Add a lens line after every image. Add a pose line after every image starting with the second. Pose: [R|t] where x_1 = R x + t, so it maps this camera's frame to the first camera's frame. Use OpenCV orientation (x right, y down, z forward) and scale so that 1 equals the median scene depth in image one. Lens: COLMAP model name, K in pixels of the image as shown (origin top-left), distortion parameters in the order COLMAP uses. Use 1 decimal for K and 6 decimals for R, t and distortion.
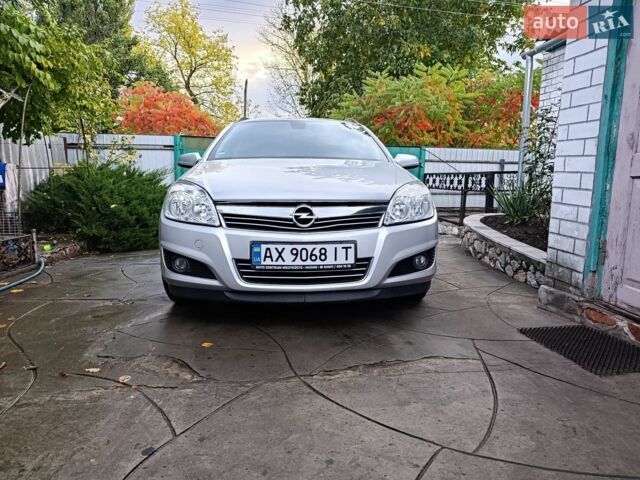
lens RADIAL K [[441.7, 0, 320.0], [0, 441.7, 240.0], [0, 0, 1]] dist [-0.003298, -0.005842]
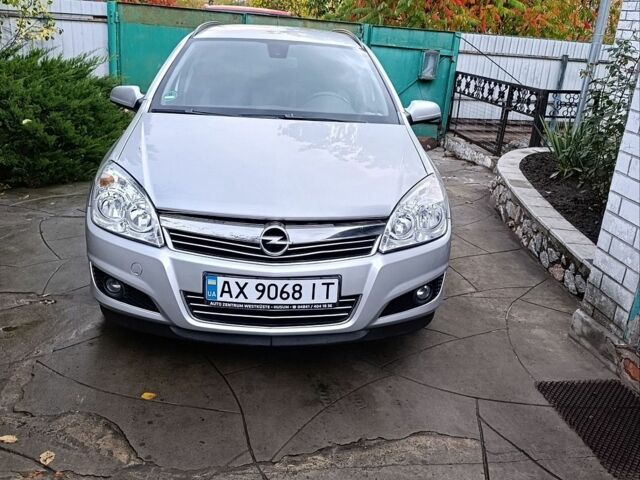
lens RADIAL K [[587.5, 0, 311.2], [0, 587.5, 240.0], [0, 0, 1]] dist [-0.005270, -0.004796]
pose [[0.998695, 0.050006, 0.010419, 0.015869], [-0.051079, 0.977015, 0.206958, -0.263614], [0.000170, -0.207220, 0.978294, 0.007485]]
